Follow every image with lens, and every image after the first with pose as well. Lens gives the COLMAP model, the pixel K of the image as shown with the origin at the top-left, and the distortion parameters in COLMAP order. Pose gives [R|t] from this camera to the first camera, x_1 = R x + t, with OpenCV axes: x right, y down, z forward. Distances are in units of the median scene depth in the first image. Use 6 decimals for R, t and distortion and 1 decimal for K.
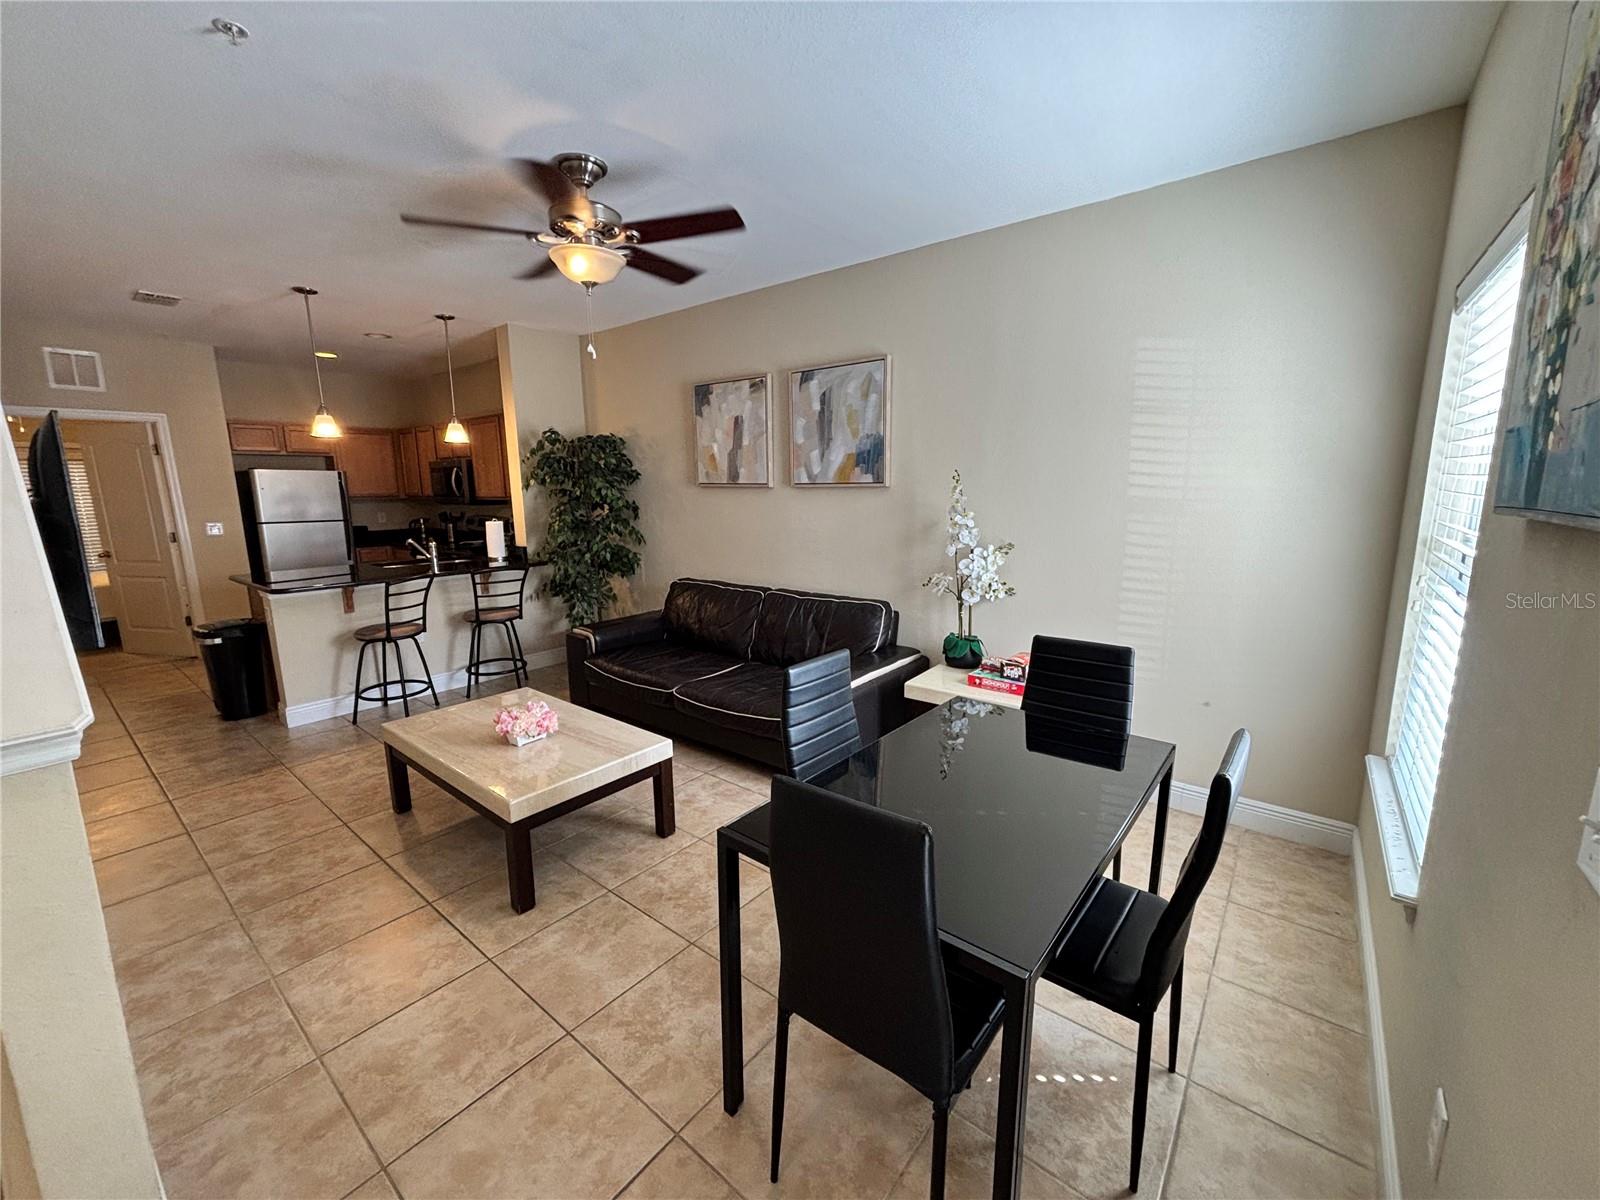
lens RADIAL K [[644.0, 0, 796.0], [0, 644.0, 599.0], [0, 0, 1]] dist [0.000928, 0.001326]
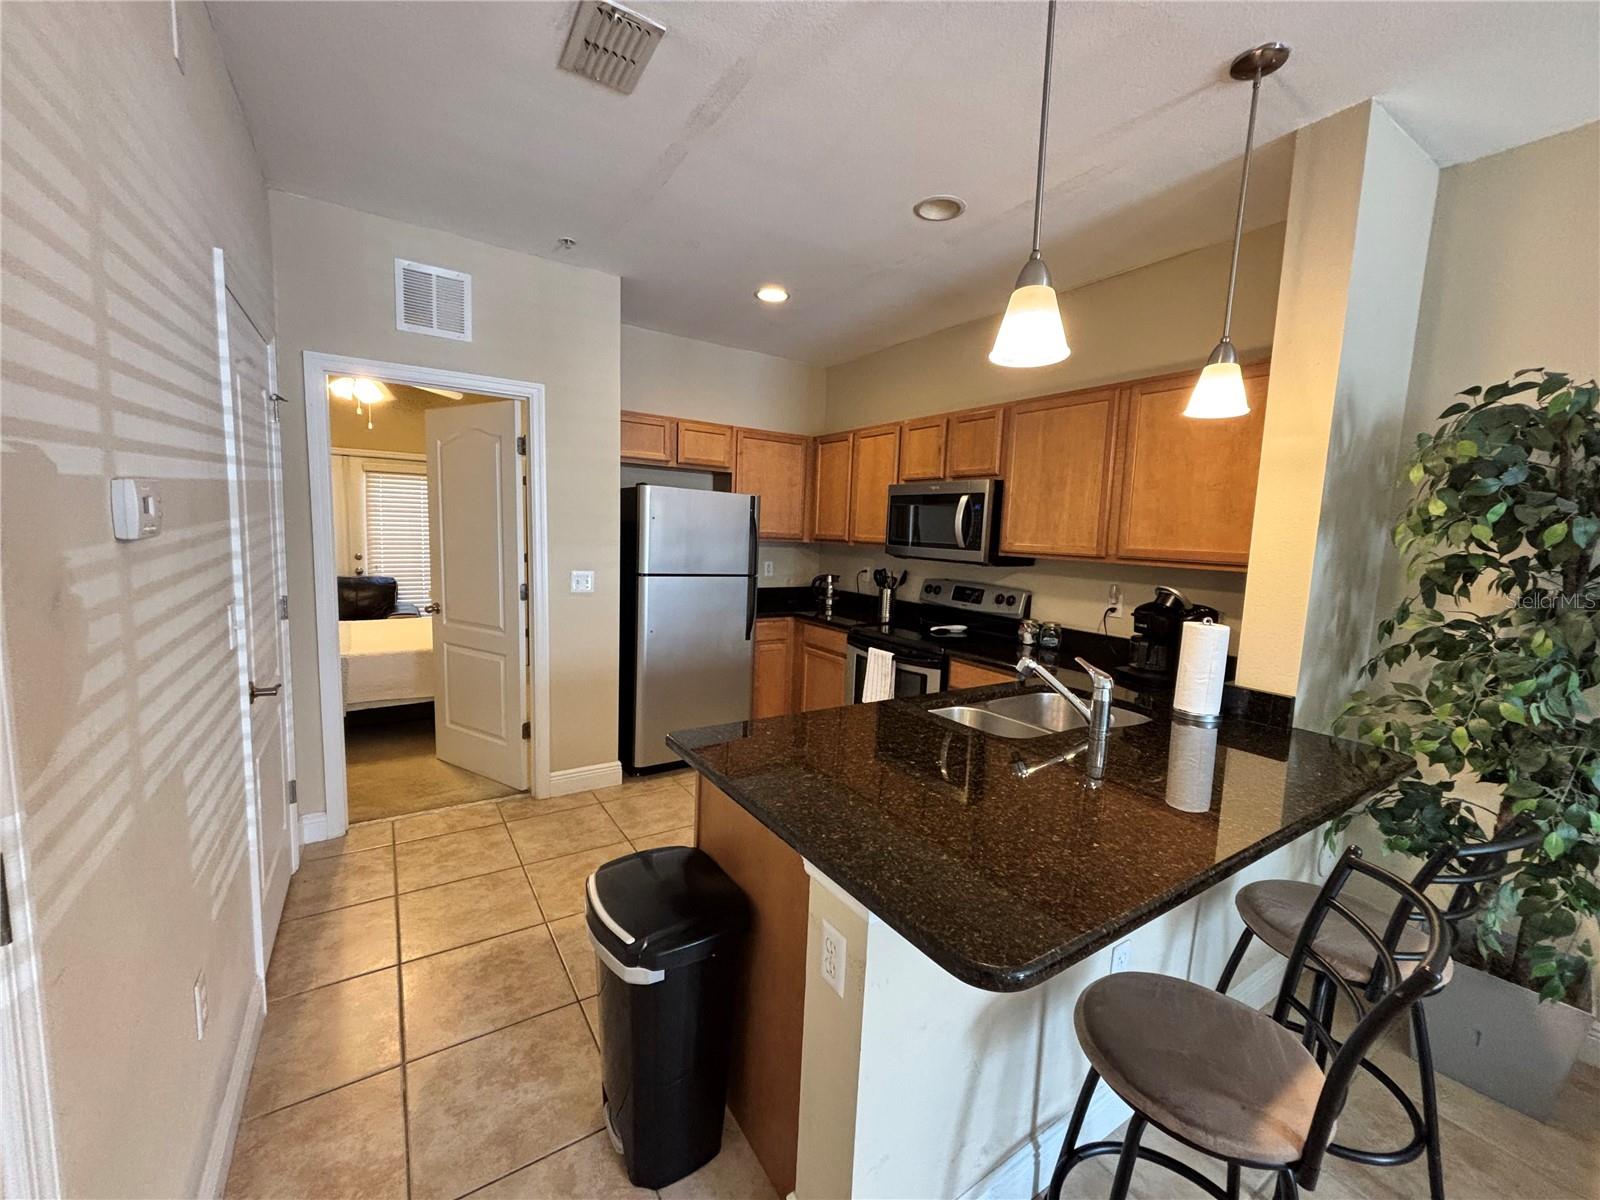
lens RADIAL K [[644.0, 0, 802.3], [0, 644.0, 600.9], [0, 0, 1]] dist [0.000928, 0.001326]
pose [[0.950344, 0.083882, -0.299682, -0.496030], [-0.104923, 0.992970, -0.054792, -0.074247], [0.292979, 0.083515, 0.952464, 0.465036]]
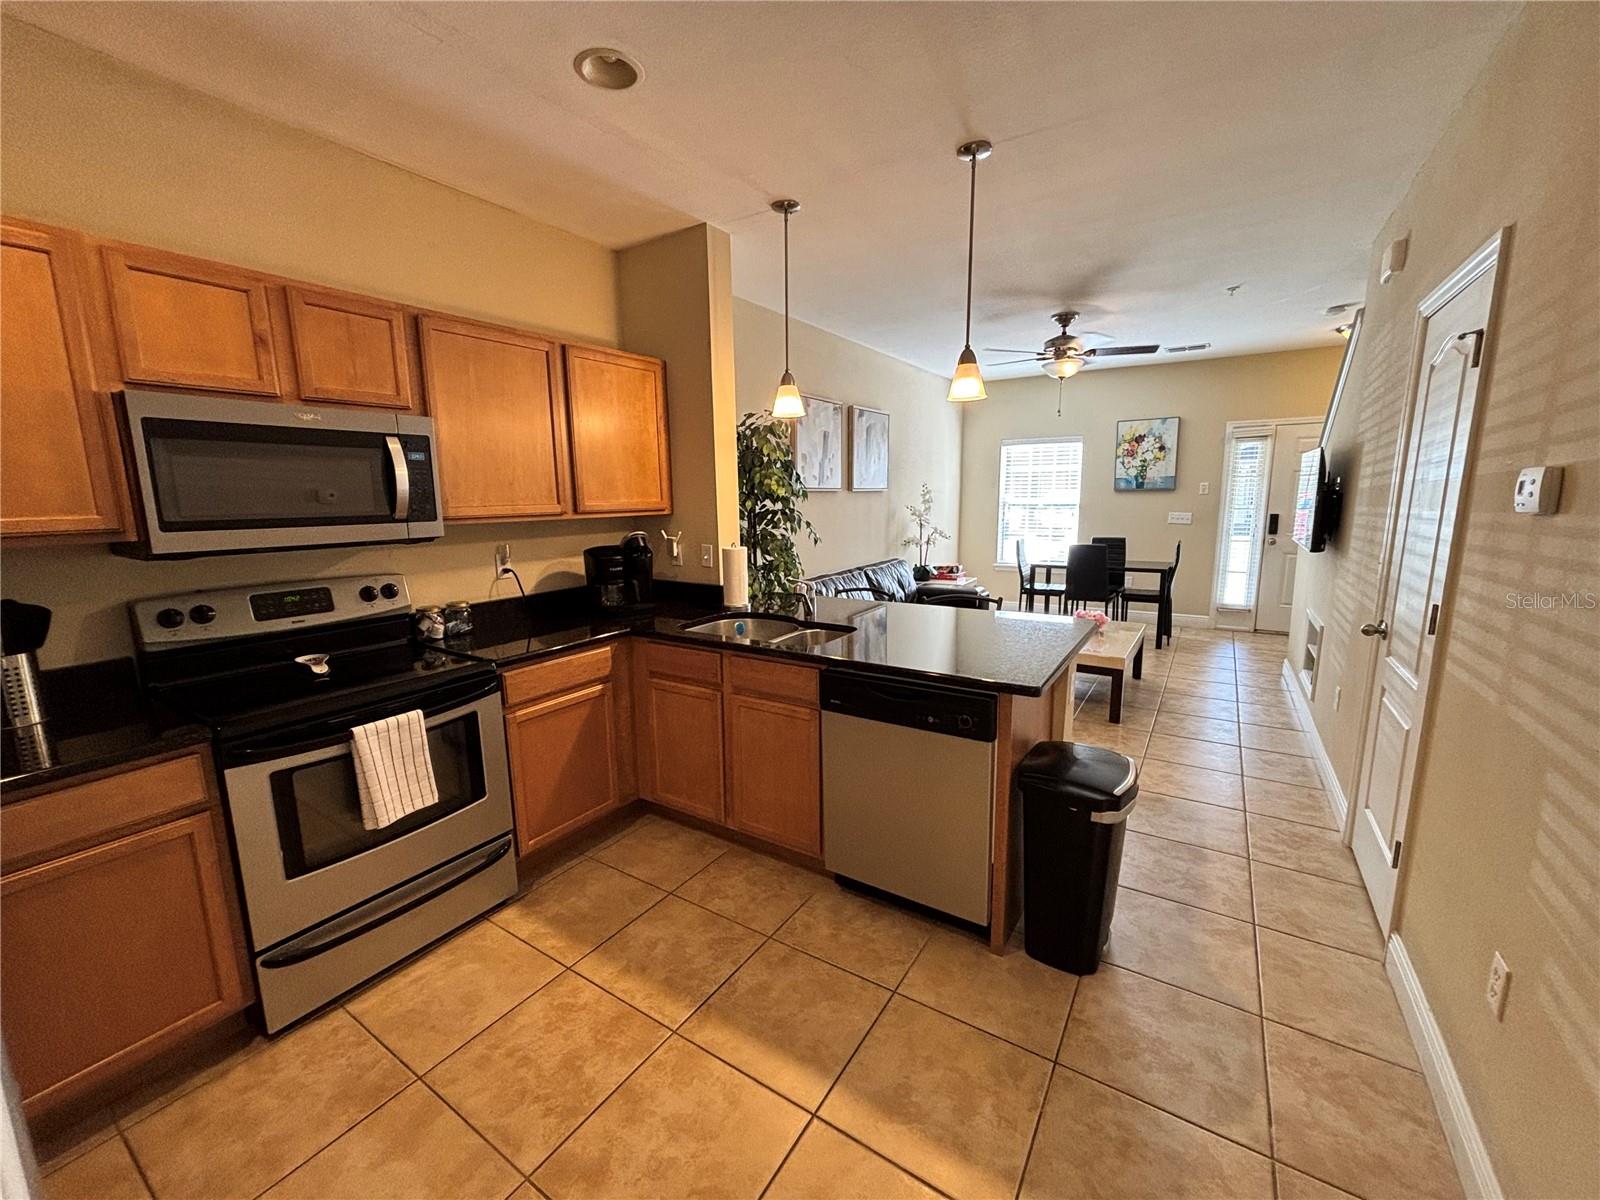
lens RADIAL K [[644.0, 0, 798.2], [0, 644.0, 602.7], [0, 0, 1]] dist [0.000928, 0.001326]
pose [[-0.100132, -0.157528, 0.982425, -0.904522], [0.184331, 0.967358, 0.173900, -0.140051], [-0.977750, 0.198504, -0.067826, 0.836517]]
